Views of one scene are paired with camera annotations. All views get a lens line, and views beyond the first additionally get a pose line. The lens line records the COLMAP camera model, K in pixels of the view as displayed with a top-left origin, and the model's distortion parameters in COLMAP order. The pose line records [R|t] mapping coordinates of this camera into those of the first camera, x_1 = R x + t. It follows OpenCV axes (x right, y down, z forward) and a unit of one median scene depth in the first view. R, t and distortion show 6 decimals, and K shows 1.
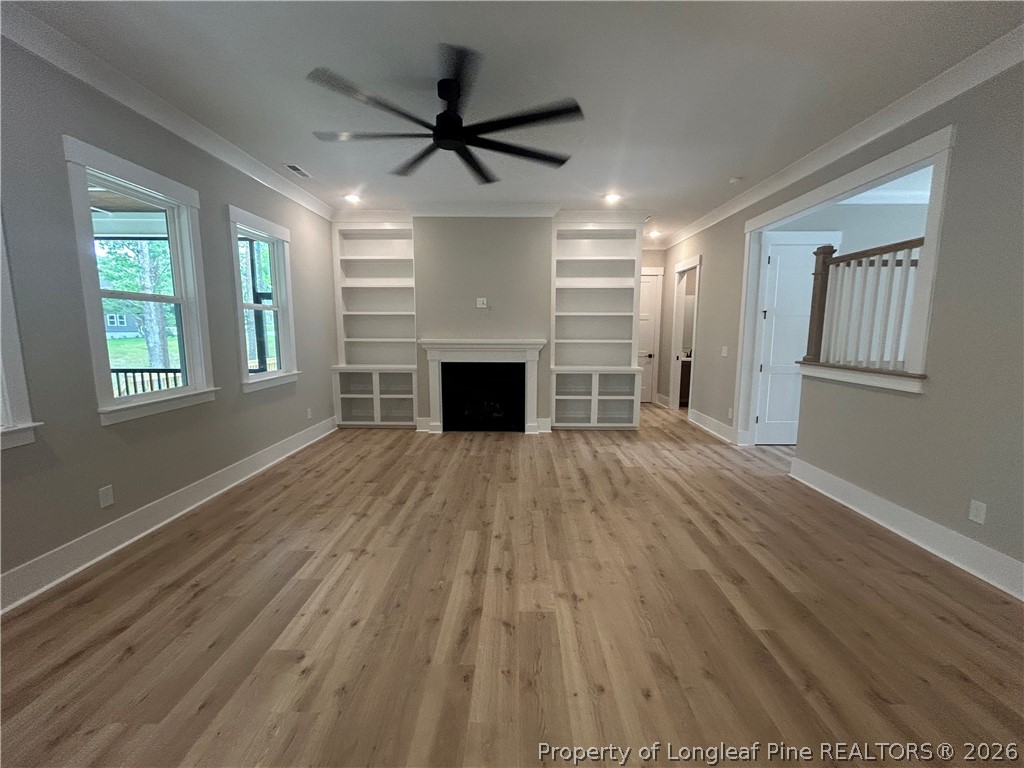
lens RADIAL K [[410.8, 0, 510.4], [0, 410.8, 385.6], [0, 0, 1]] dist [-0.001033, 0.000892]
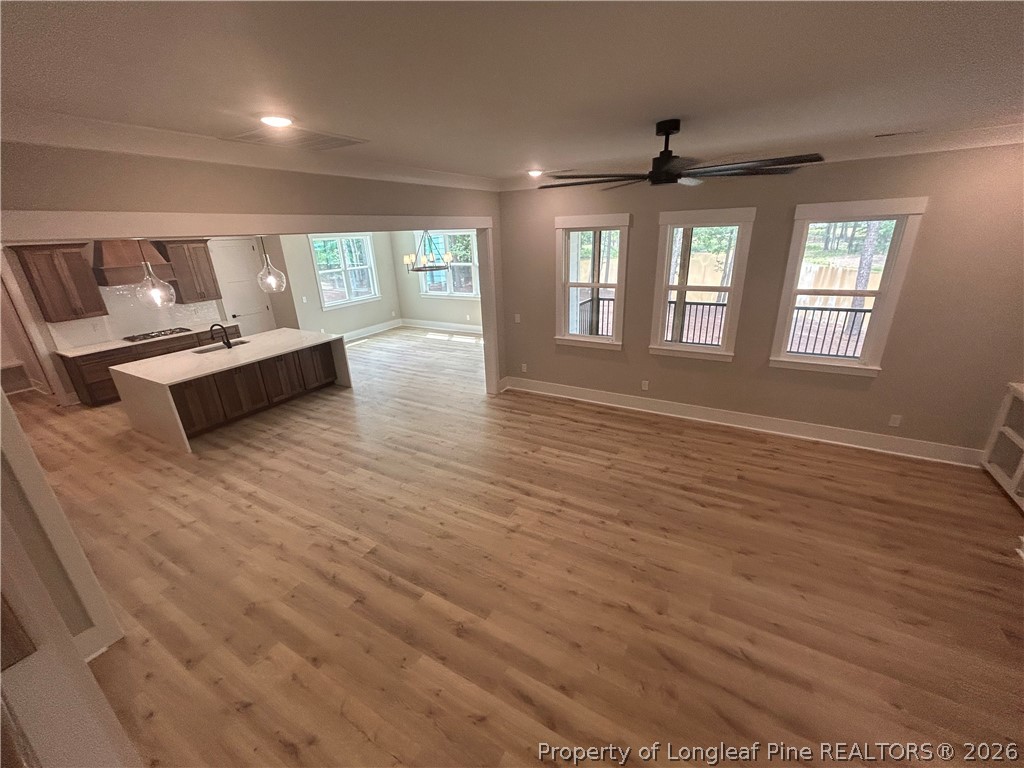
lens RADIAL K [[410.8, 0, 513.4], [0, 410.8, 384.8], [0, 0, 1]] dist [-0.001033, 0.000892]
pose [[-0.478014, 0.322785, -0.816892, 0.533154], [-0.084942, 0.908681, 0.408759, -0.269399], [0.874236, 0.264780, -0.406944, 0.633156]]
